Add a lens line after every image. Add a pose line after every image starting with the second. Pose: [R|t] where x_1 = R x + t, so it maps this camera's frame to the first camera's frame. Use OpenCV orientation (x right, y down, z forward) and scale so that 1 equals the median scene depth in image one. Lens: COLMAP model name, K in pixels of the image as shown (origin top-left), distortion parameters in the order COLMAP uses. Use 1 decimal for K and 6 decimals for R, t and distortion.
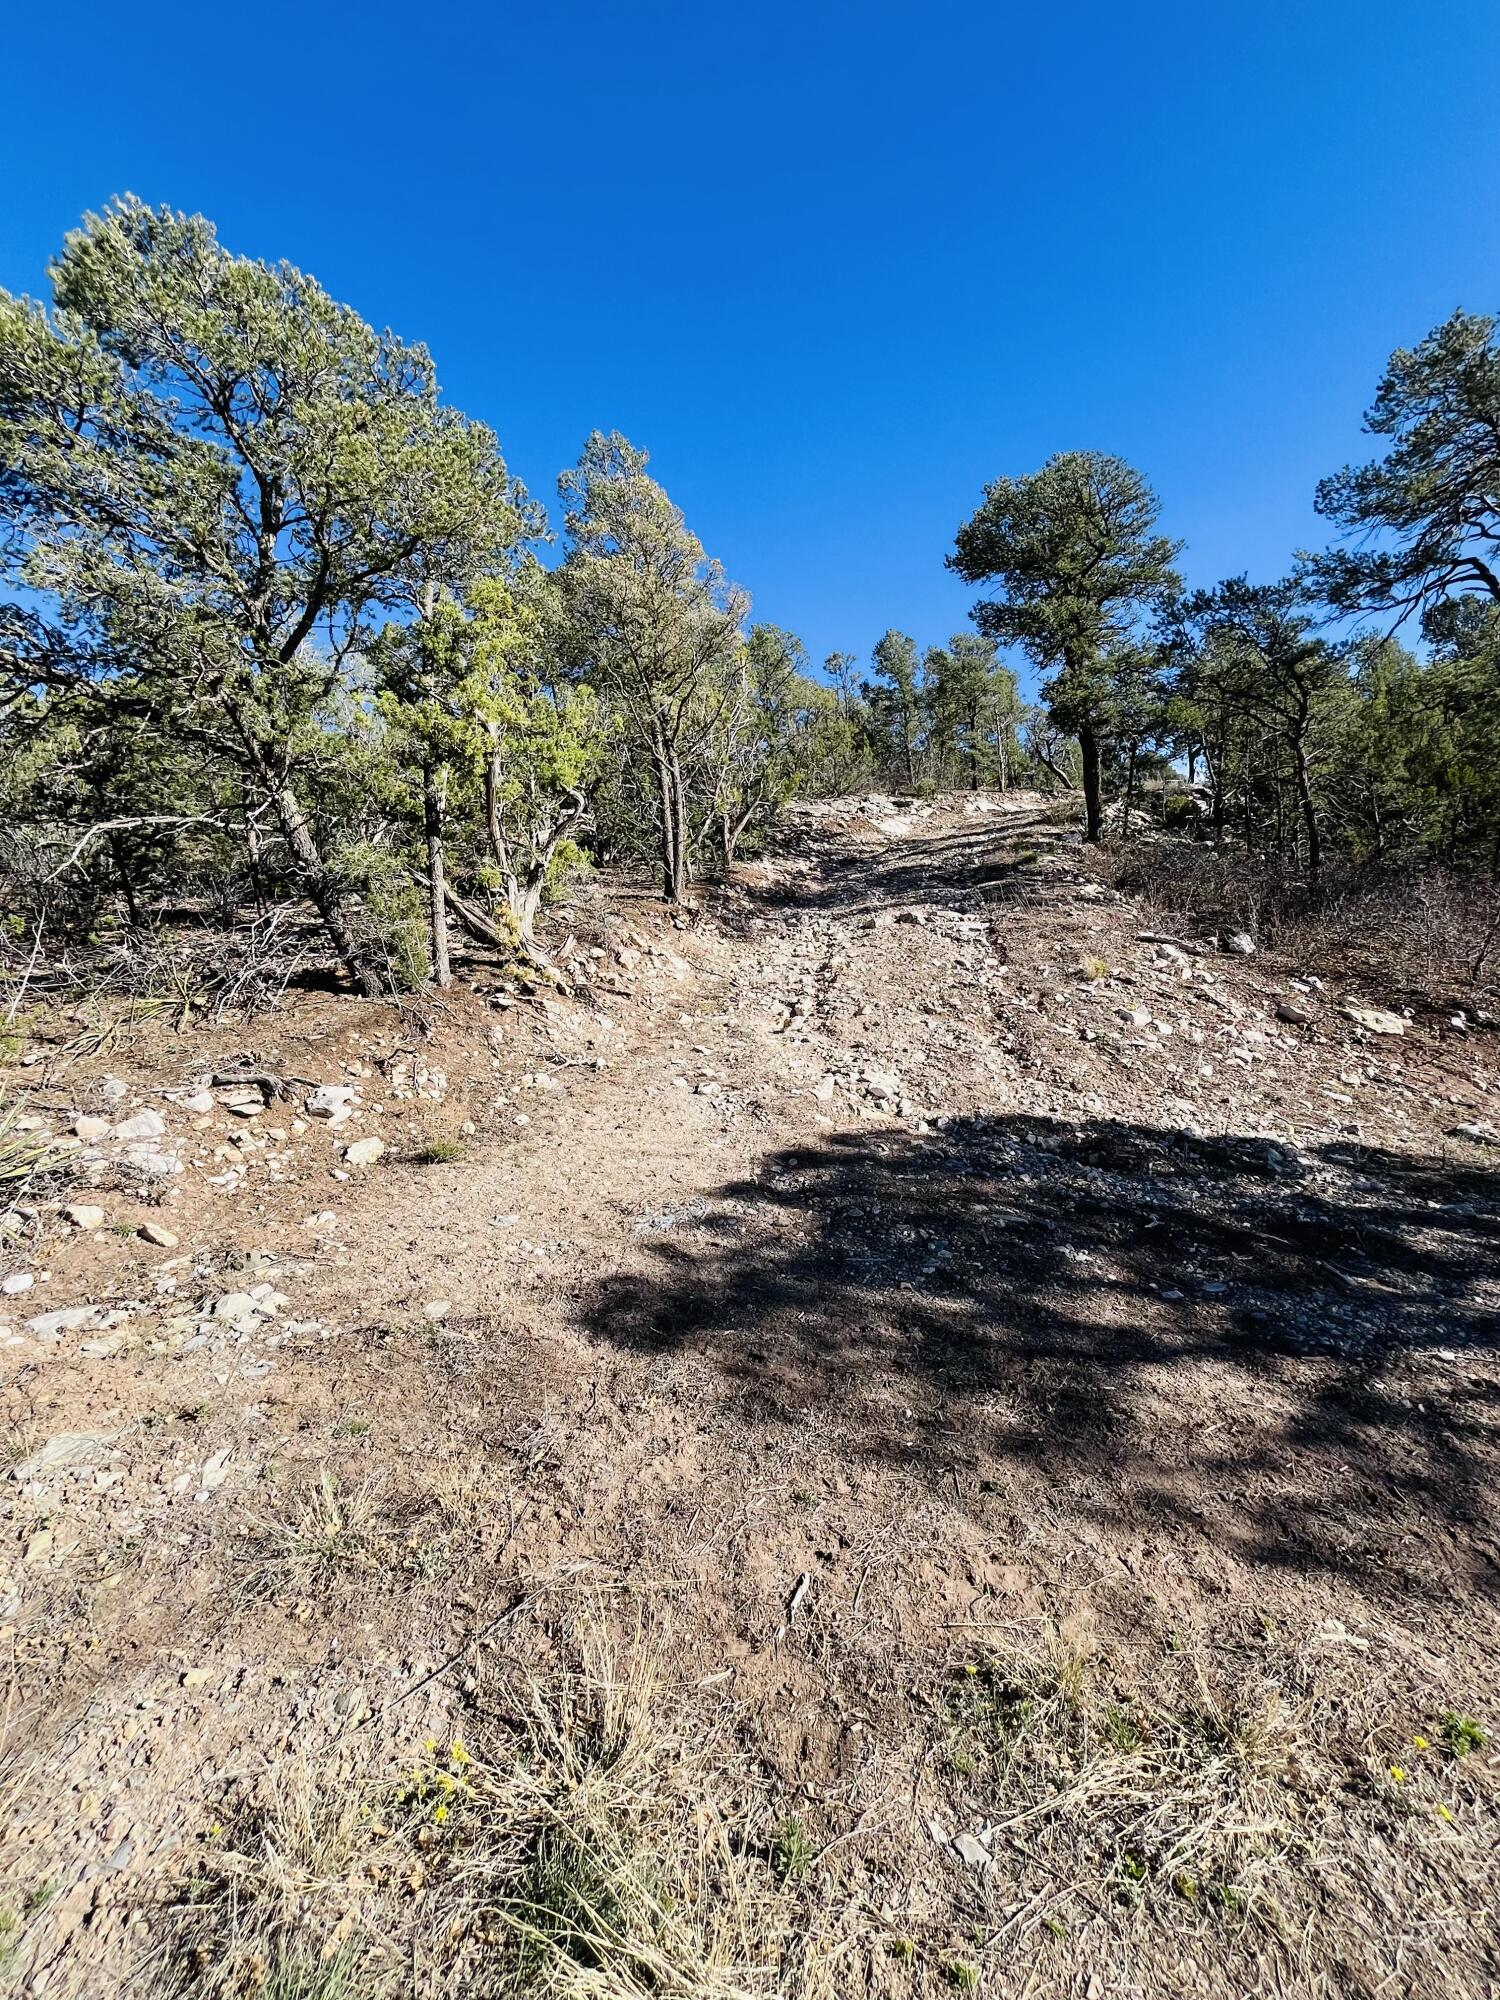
lens RADIAL K [[812.7, 0, 746.9], [0, 812.7, 990.4], [0, 0, 1]] dist [-0.005507, 0.000168]
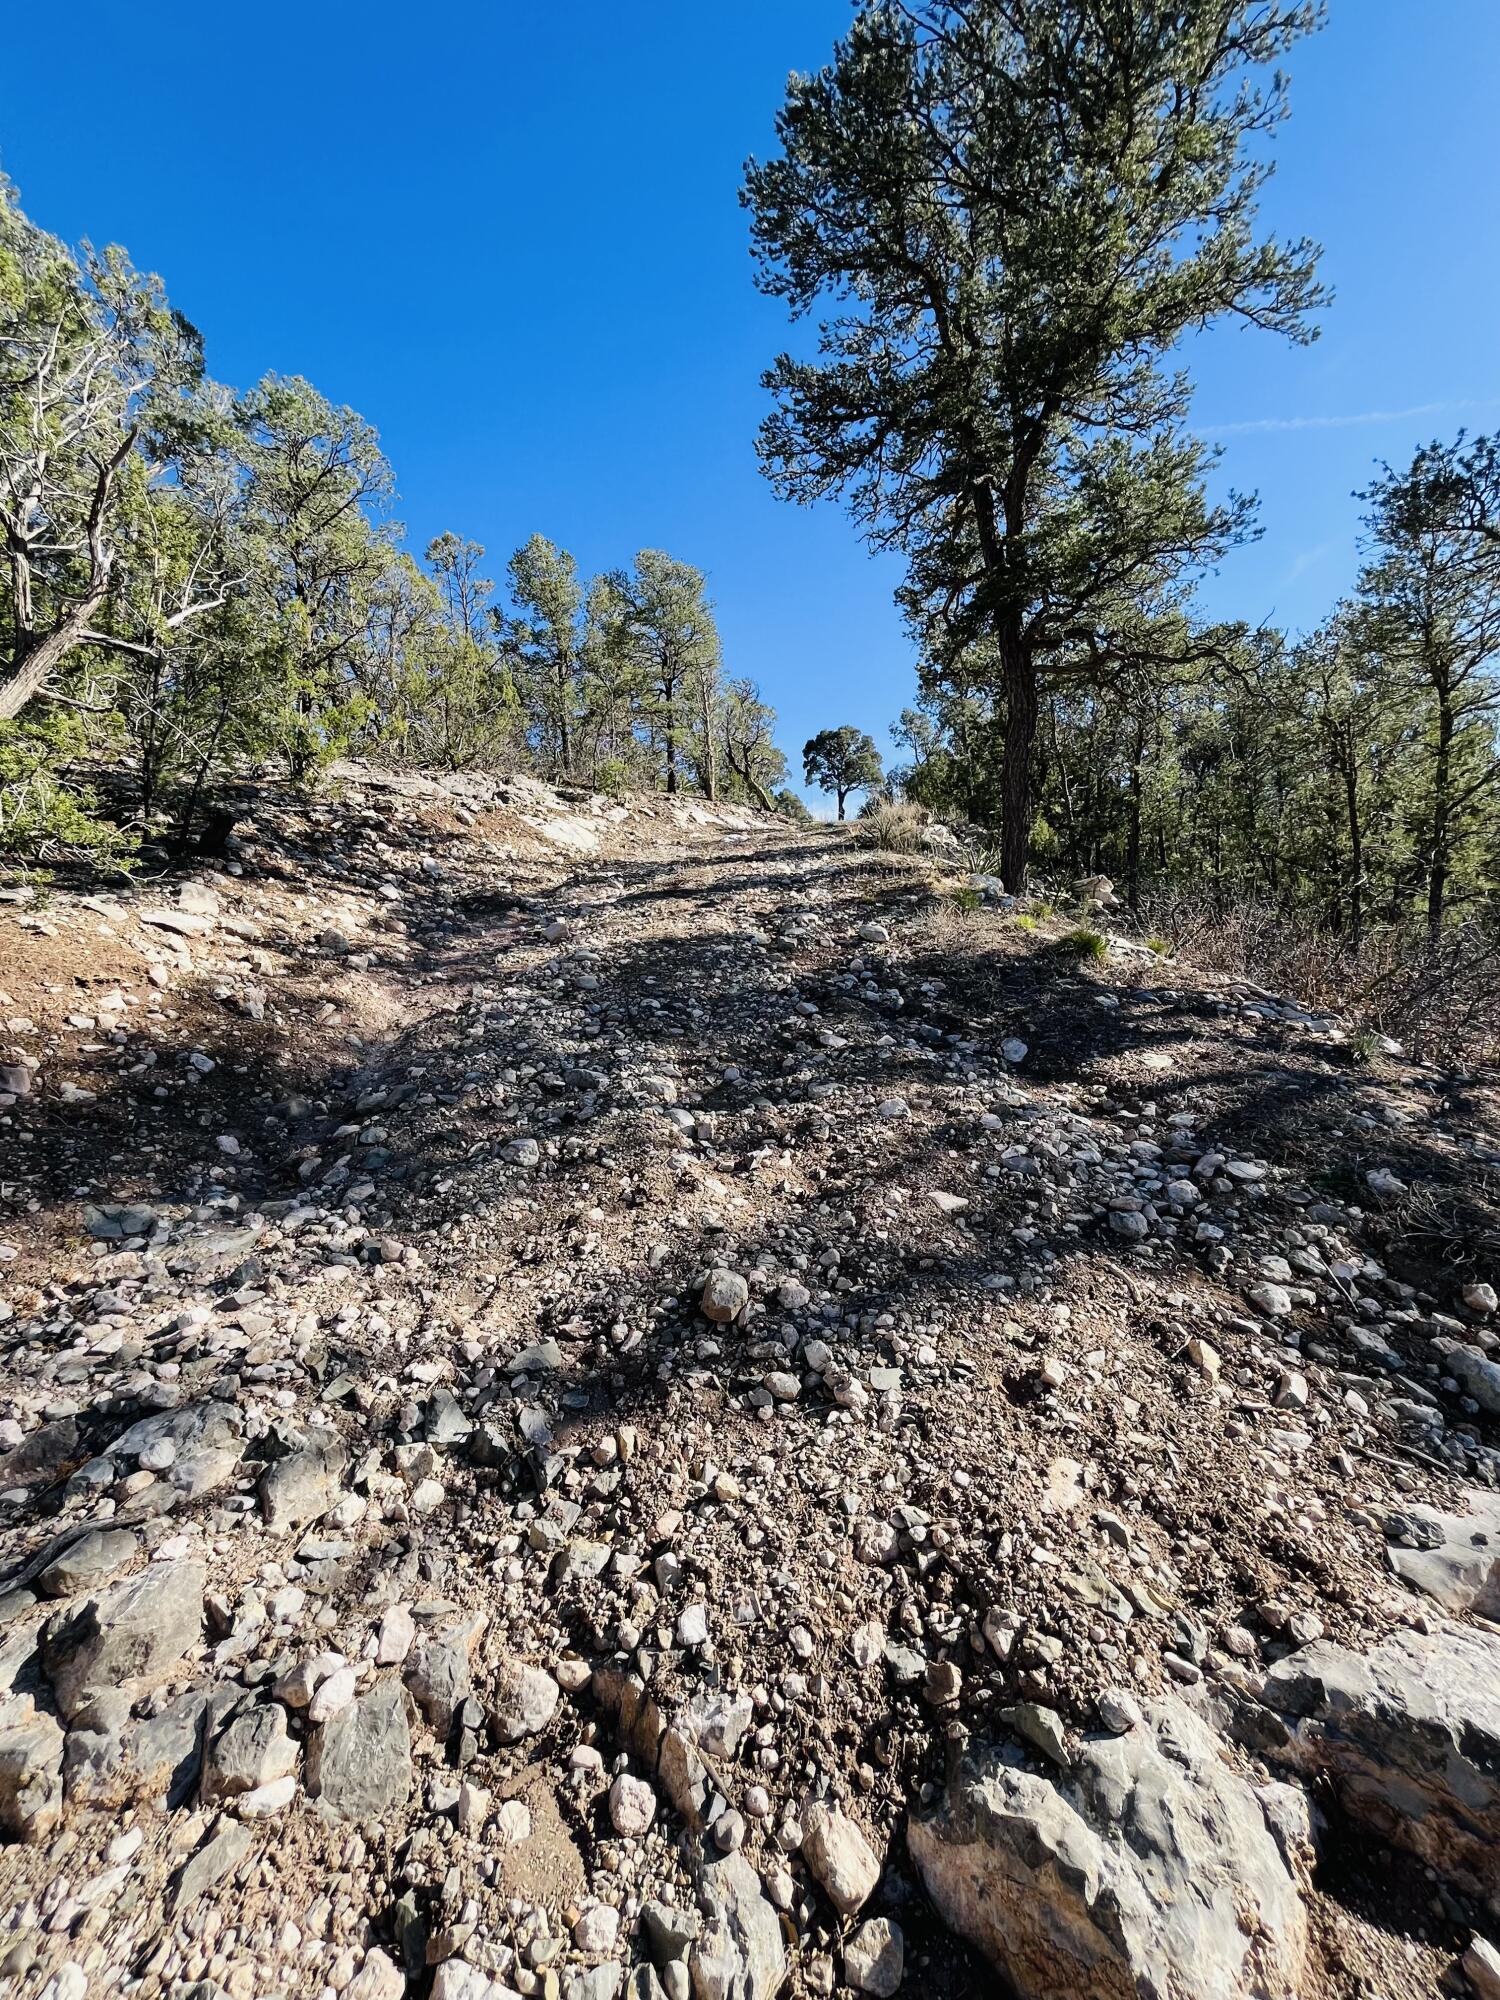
lens RADIAL K [[812.7, 0, 750.5], [0, 812.7, 988.0], [0, 0, 1]] dist [-0.005507, 0.000168]
pose [[0.891193, 0.004086, 0.453606, 0.055043], [0.010796, 0.999485, -0.030213, -0.094466], [-0.453496, 0.031823, 0.890690, 0.536234]]
